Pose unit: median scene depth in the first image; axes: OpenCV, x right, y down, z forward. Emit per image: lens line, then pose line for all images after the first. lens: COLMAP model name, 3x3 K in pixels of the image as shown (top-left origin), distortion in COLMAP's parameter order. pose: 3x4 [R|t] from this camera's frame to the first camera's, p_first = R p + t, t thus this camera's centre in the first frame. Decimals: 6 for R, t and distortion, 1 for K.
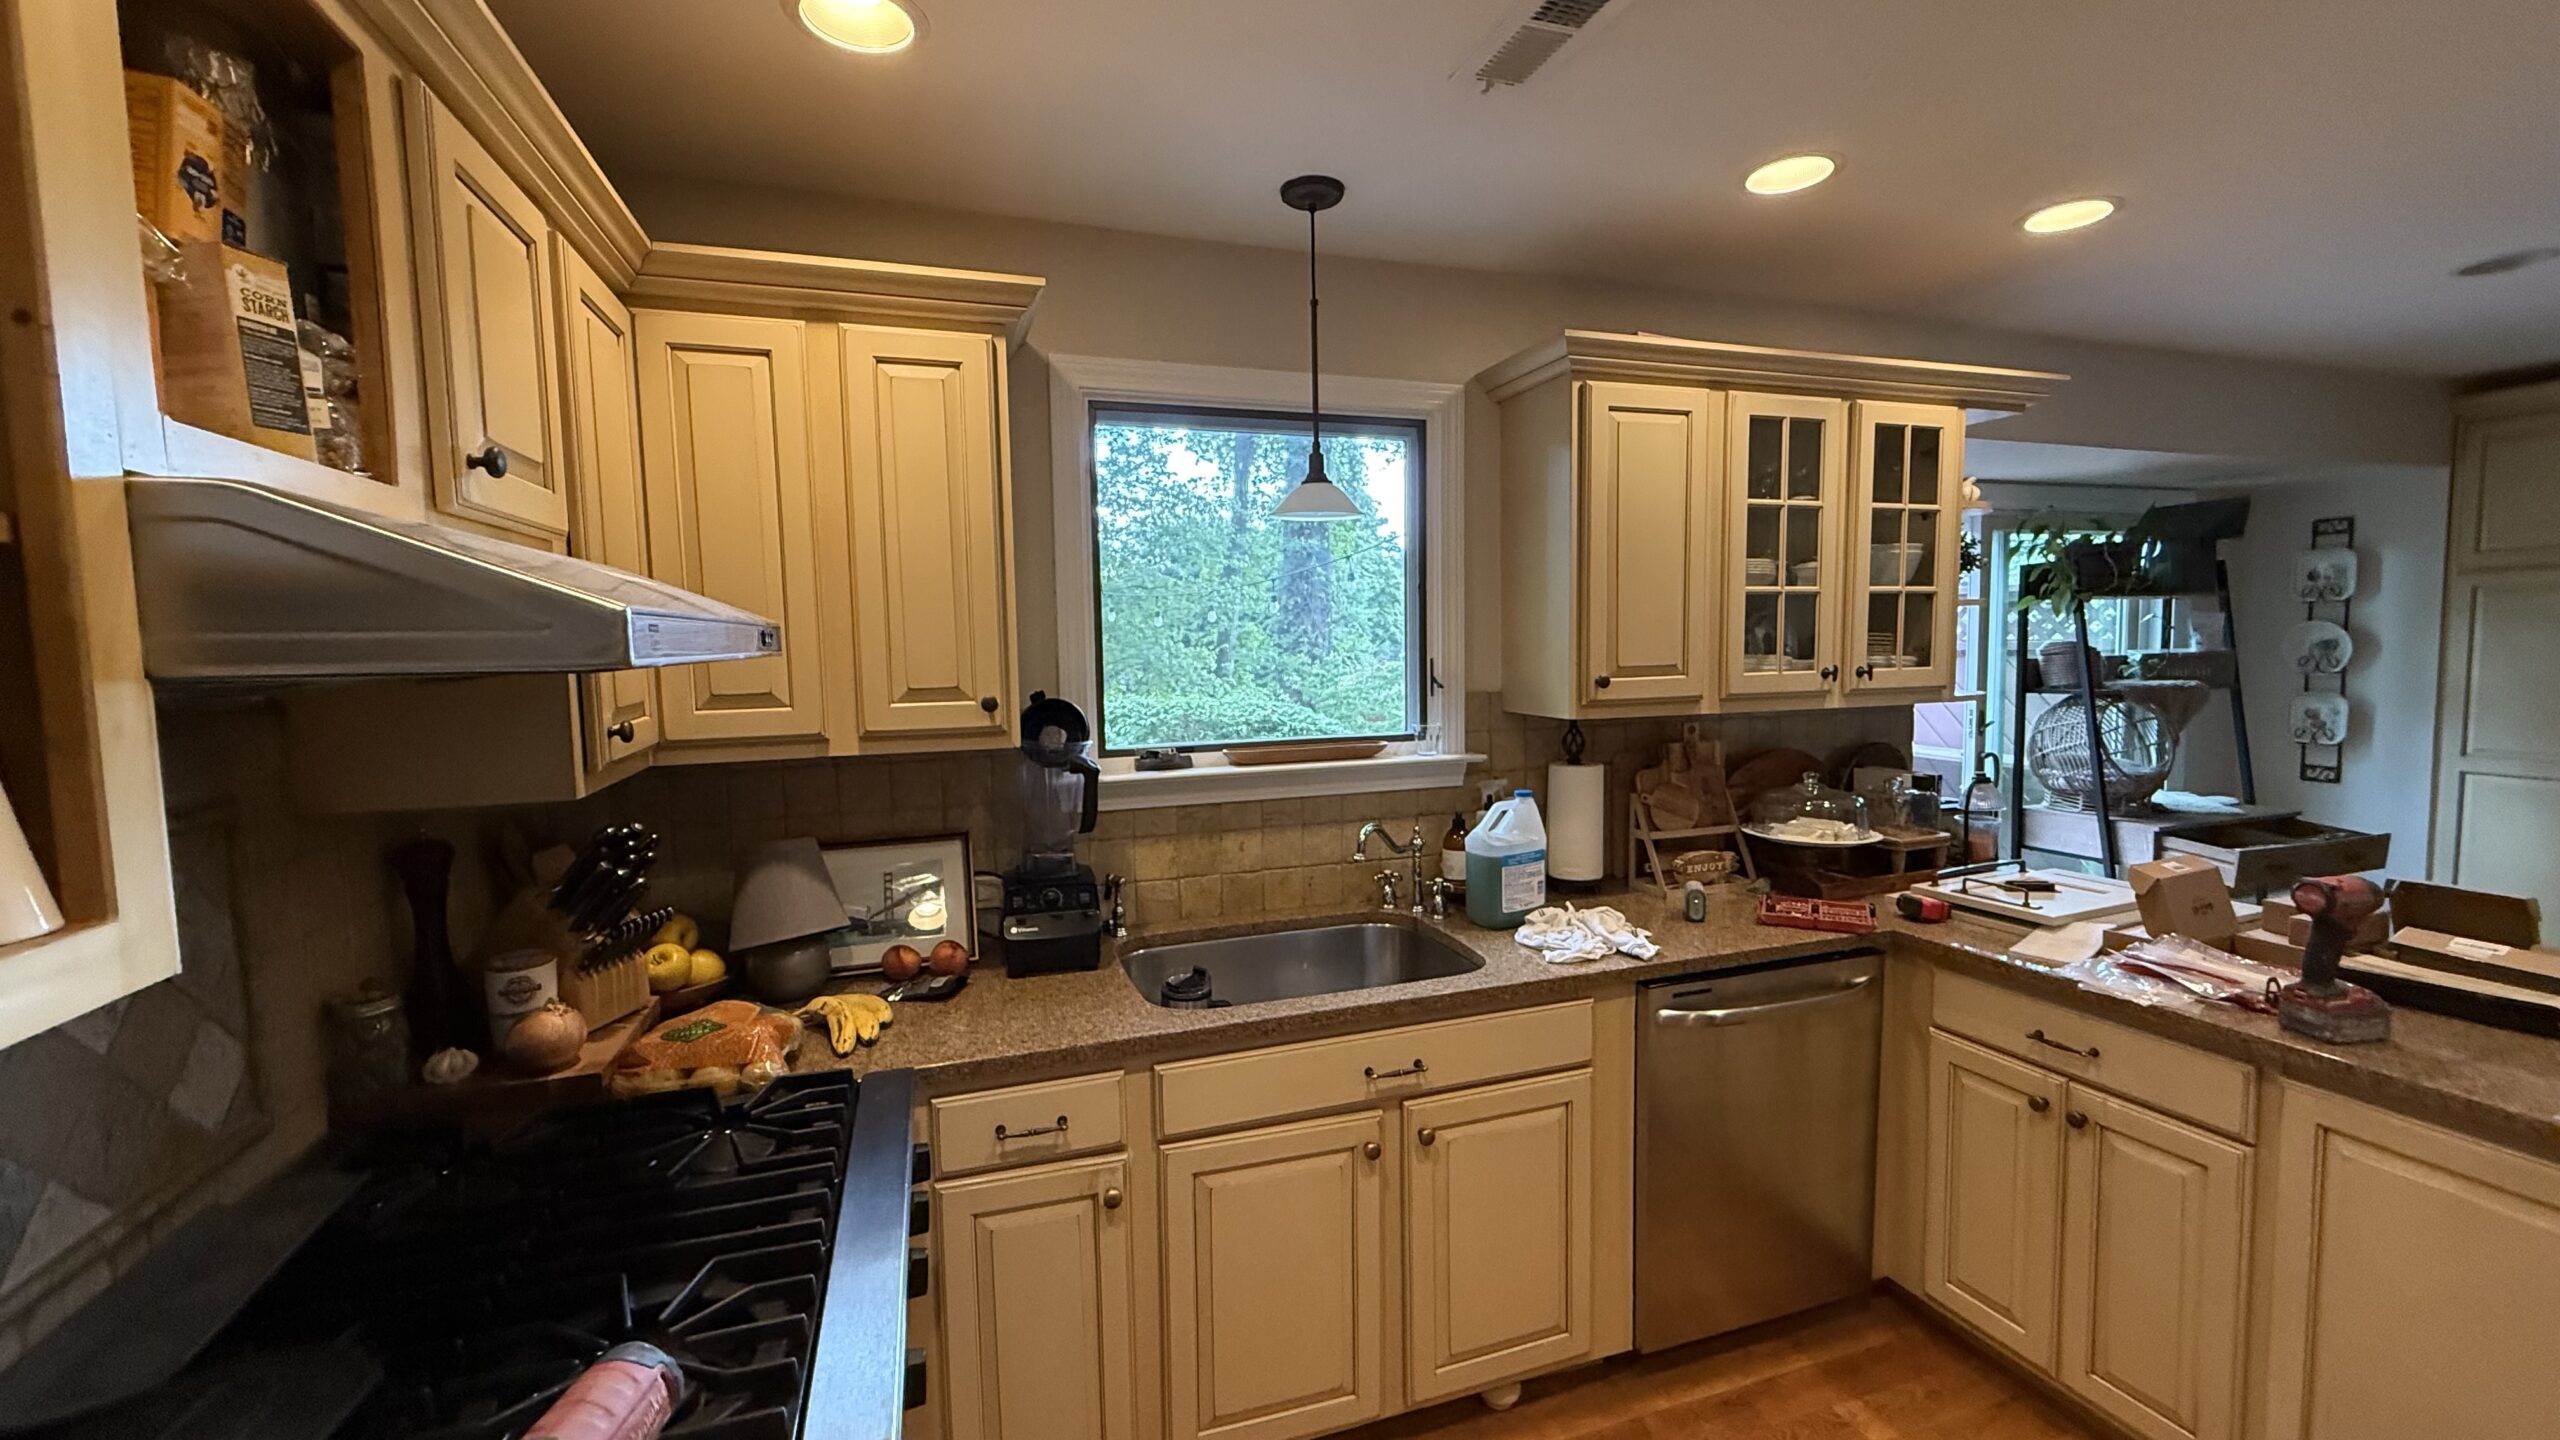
lens RADIAL K [[1015.0, 0, 1280.6], [0, 1015.0, 723.8], [0, 0, 1]] dist [0.002993, -0.002332]
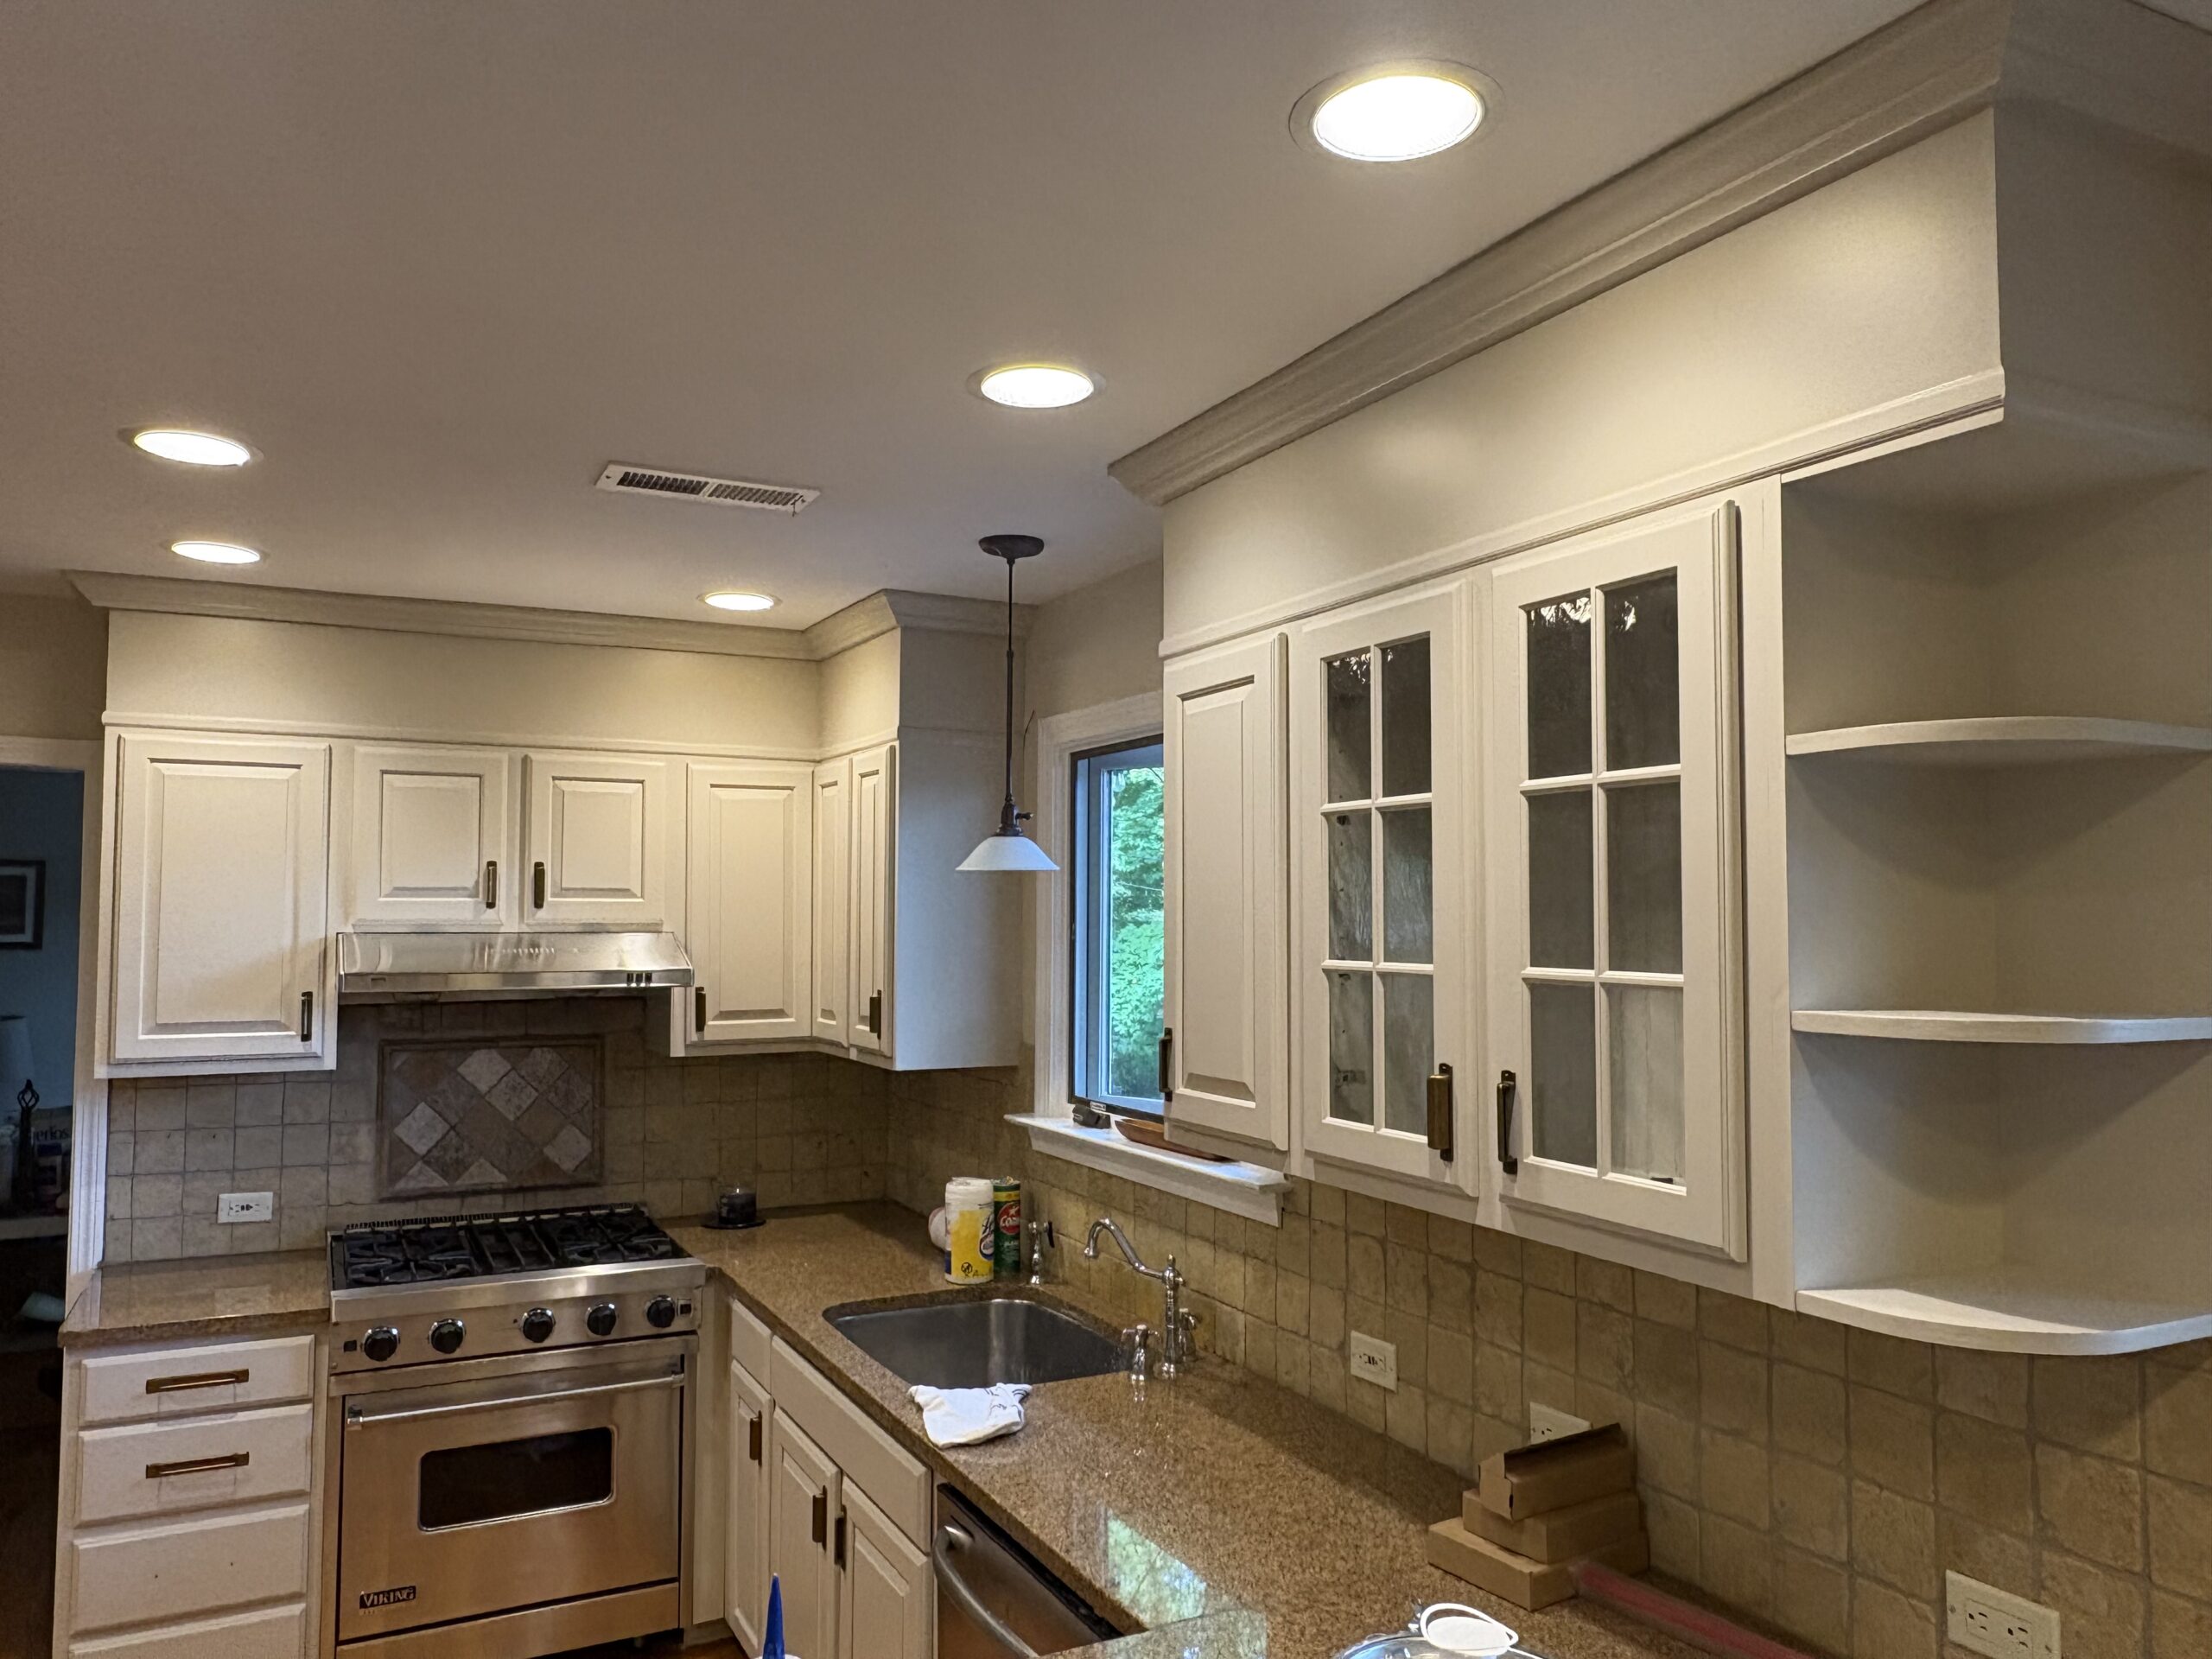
lens RADIAL K [[1542.7, 0, 1102.1], [0, 1542.7, 843.0], [0, 0, 1]] dist [-0.033843, 0.031910]
pose [[0.158340, -0.030442, -0.986915, 1.274527], [-0.078332, 0.995987, -0.043290, -0.152763], [0.984273, 0.084162, 0.155320, 0.743898]]
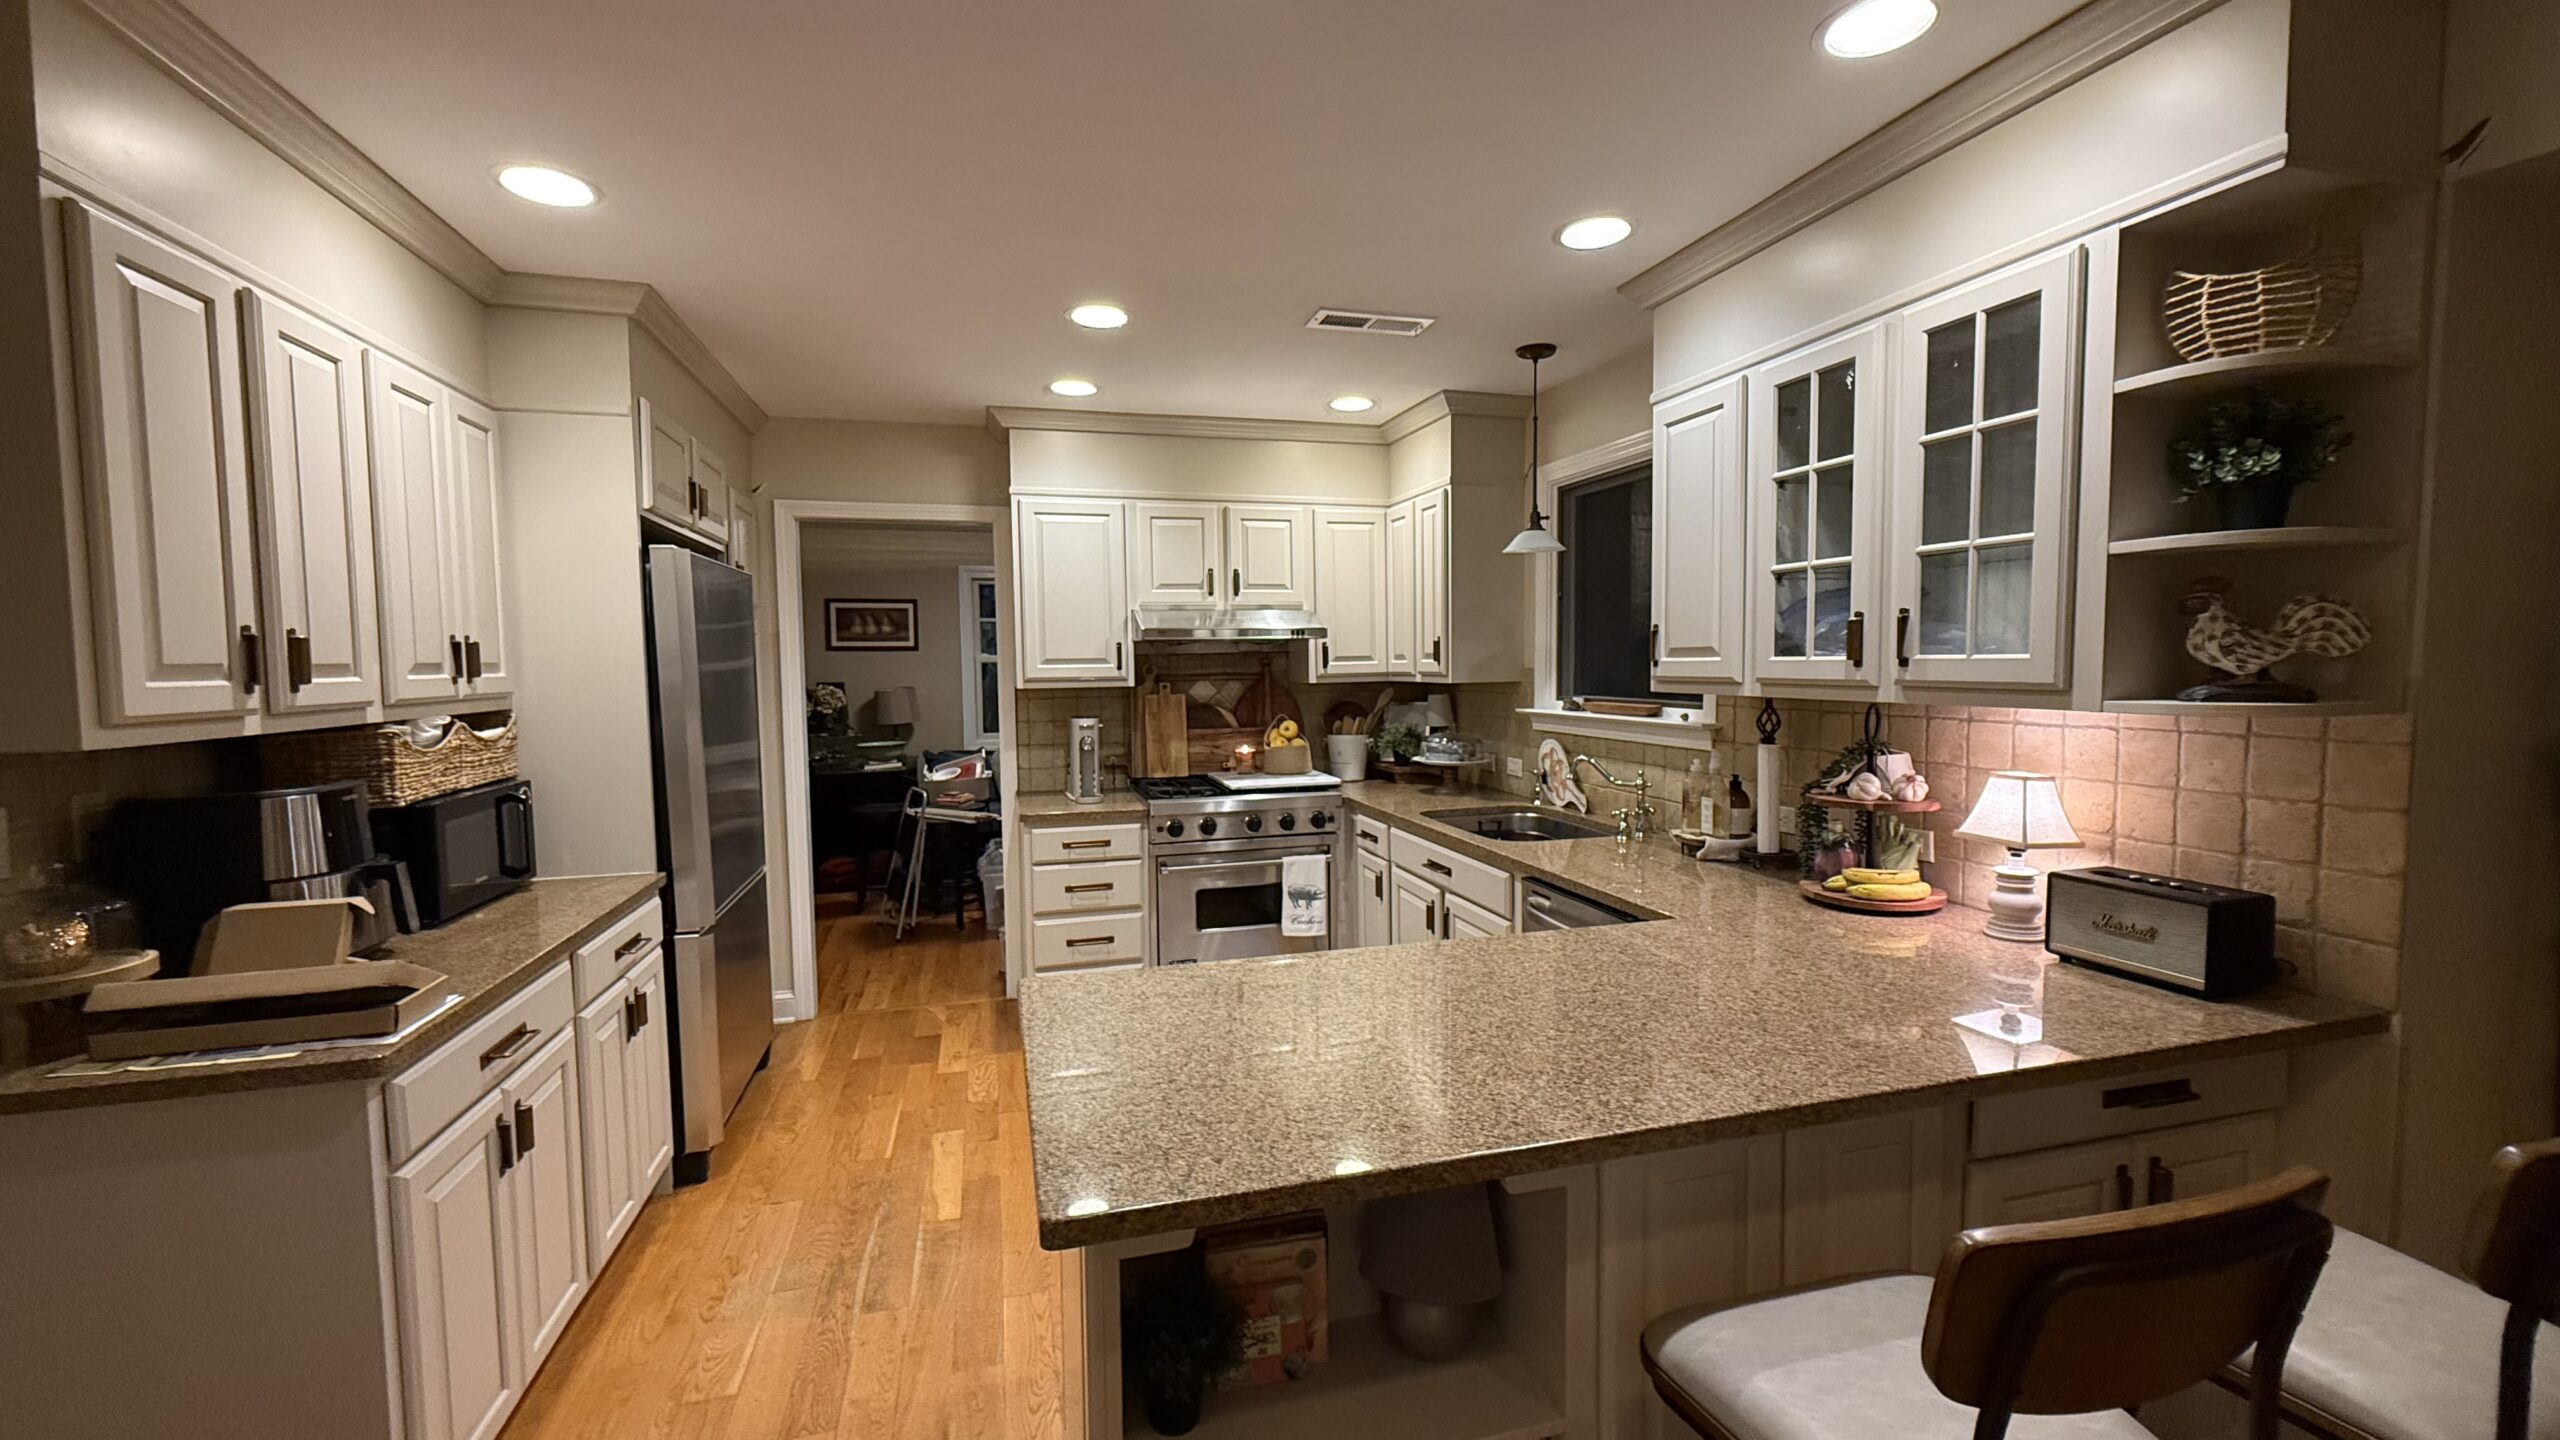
lens RADIAL K [[1015.0, 0, 1280.6], [0, 1015.0, 723.8], [0, 0, 1]] dist [0.002993, -0.002332]
pose [[-0.037190, 0.081110, -0.996011, 1.441282], [-0.060231, 0.994707, 0.083253, -0.038369], [0.997491, 0.063087, -0.032108, 0.578759]]
